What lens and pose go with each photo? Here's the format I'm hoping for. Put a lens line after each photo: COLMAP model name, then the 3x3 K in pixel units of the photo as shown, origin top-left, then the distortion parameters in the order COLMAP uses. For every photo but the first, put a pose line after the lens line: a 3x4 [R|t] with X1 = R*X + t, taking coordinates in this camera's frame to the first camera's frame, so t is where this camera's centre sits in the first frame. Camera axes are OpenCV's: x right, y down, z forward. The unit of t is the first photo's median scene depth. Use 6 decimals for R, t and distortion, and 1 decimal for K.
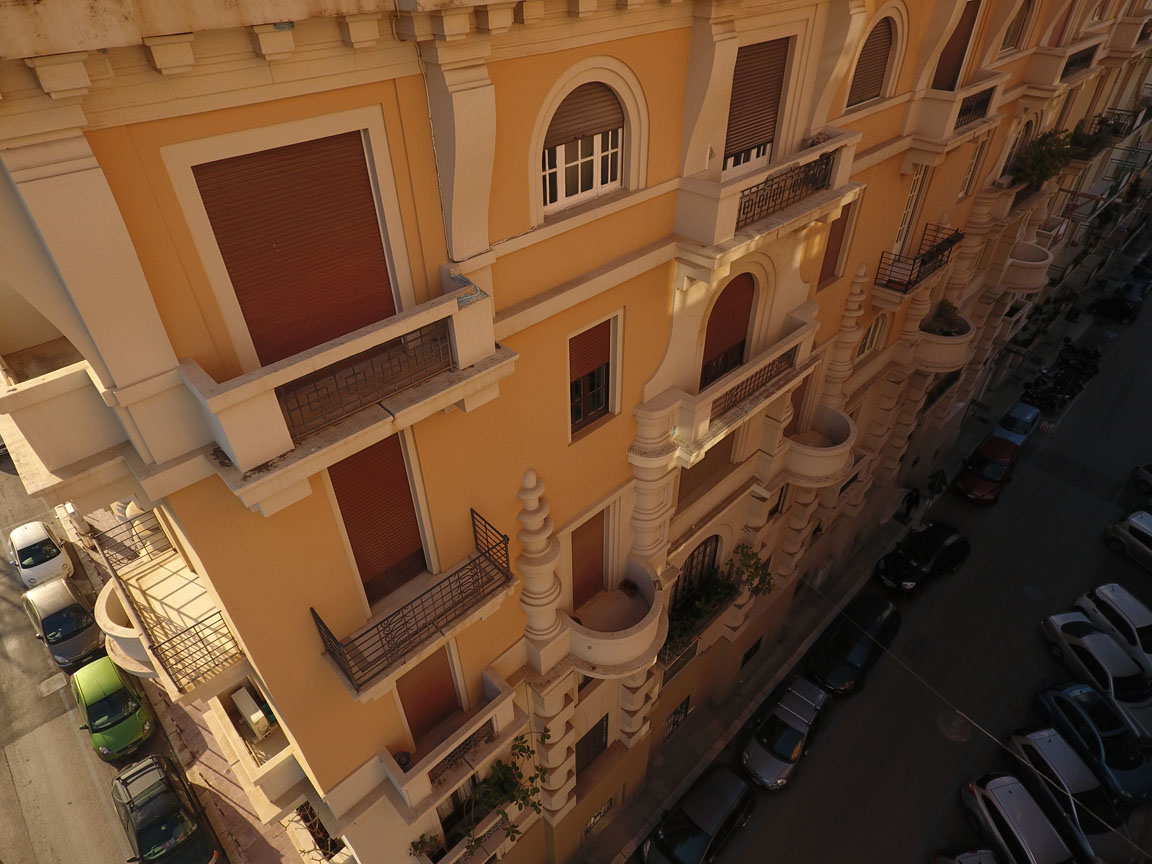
lens RADIAL K [[667.8, 0, 578.4], [0, 667.8, 427.6], [0, 0, 1]] dist [-0.000457, -0.002931]
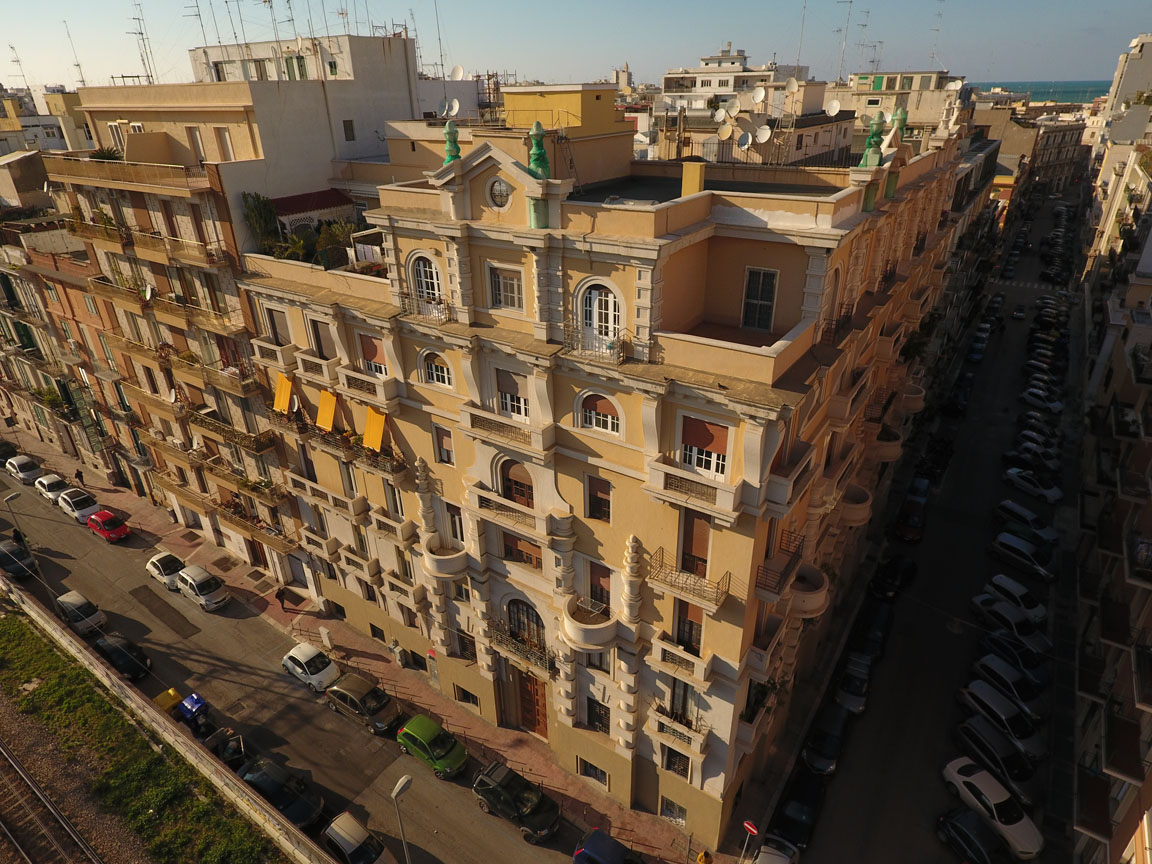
lens RADIAL K [[667.8, 0, 578.2], [0, 667.8, 425.8], [0, 0, 1]] dist [-0.000457, -0.002931]
pose [[0.978425, -0.096909, 0.182466, -0.691999], [0.130790, 0.974201, -0.183920, 0.052288], [-0.159935, 0.203817, 0.965857, -0.722949]]
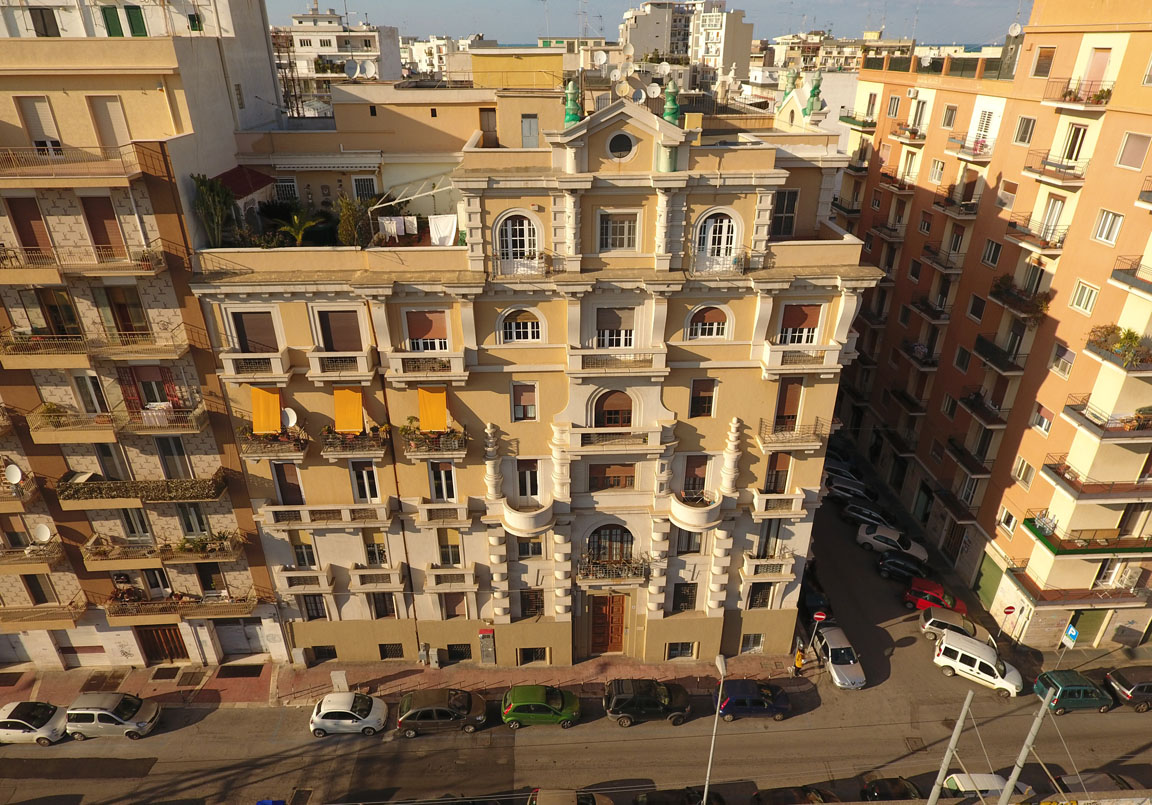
lens RADIAL K [[689.0, 0, 575.9], [0, 689.0, 393.8], [0, 0, 1]] dist [-0.002994, 0.000790]
pose [[0.665843, -0.328892, 0.669689, -1.700681], [0.453817, 0.890991, -0.013634, -0.164827], [-0.592202, 0.312994, 0.742517, -0.453225]]
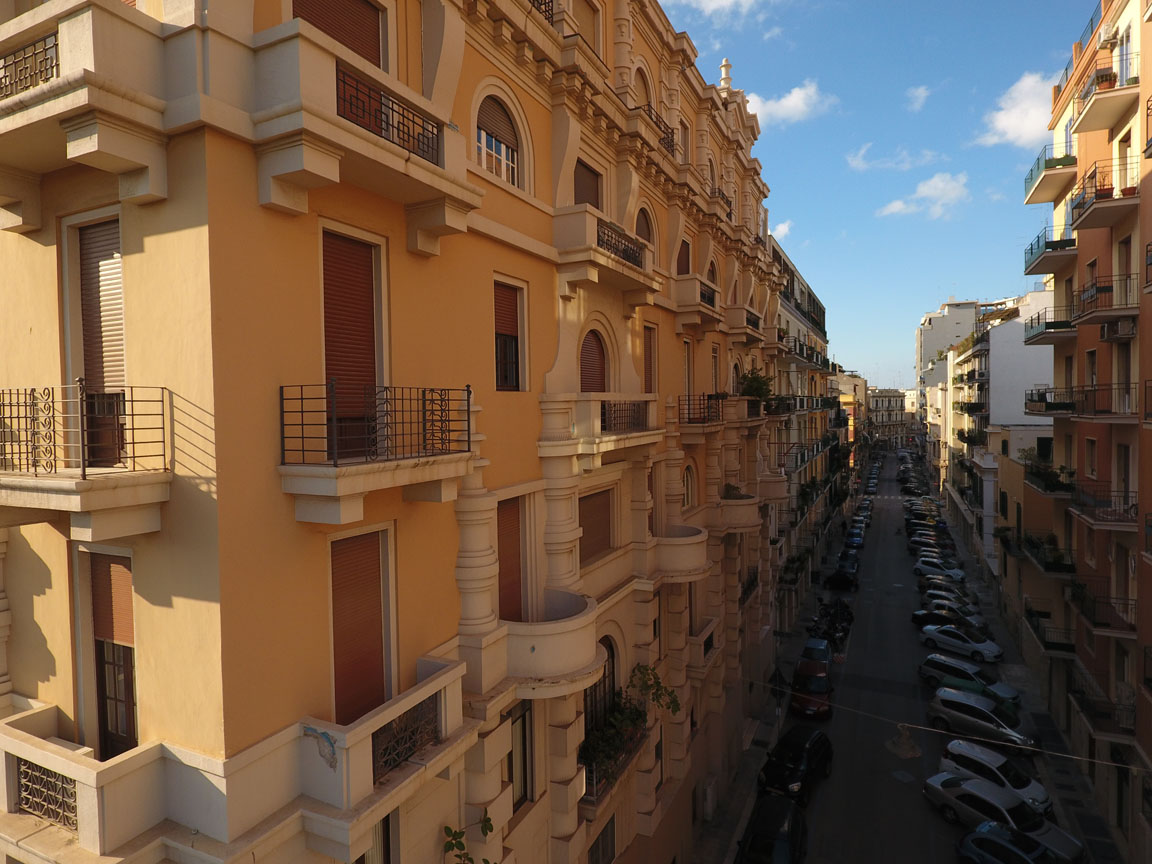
lens RADIAL K [[667.8, 0, 575.9], [0, 667.8, 429.2], [0, 0, 1]] dist [-0.000457, -0.002931]
pose [[0.937771, -0.017809, 0.346798, -0.148069], [0.219018, 0.805328, -0.550889, 0.387779], [-0.269475, 0.592562, 0.759113, 0.108624]]
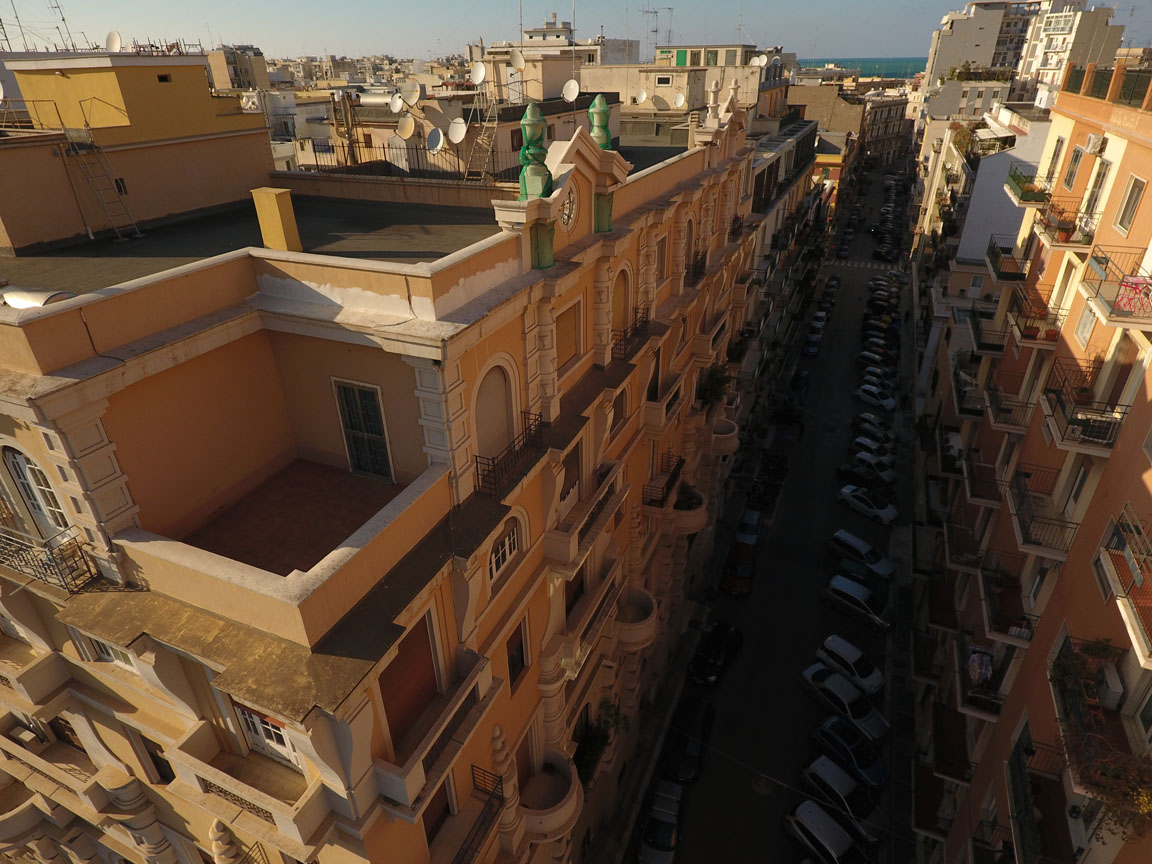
lens RADIAL K [[667.8, 0, 575.4], [0, 667.8, 427.1], [0, 0, 1]] dist [-0.000457, -0.002931]
pose [[0.924770, -0.183712, 0.333242, -0.163155], [0.236341, 0.963646, -0.124618, -0.209901], [-0.298234, 0.194001, 0.934570, -0.385523]]
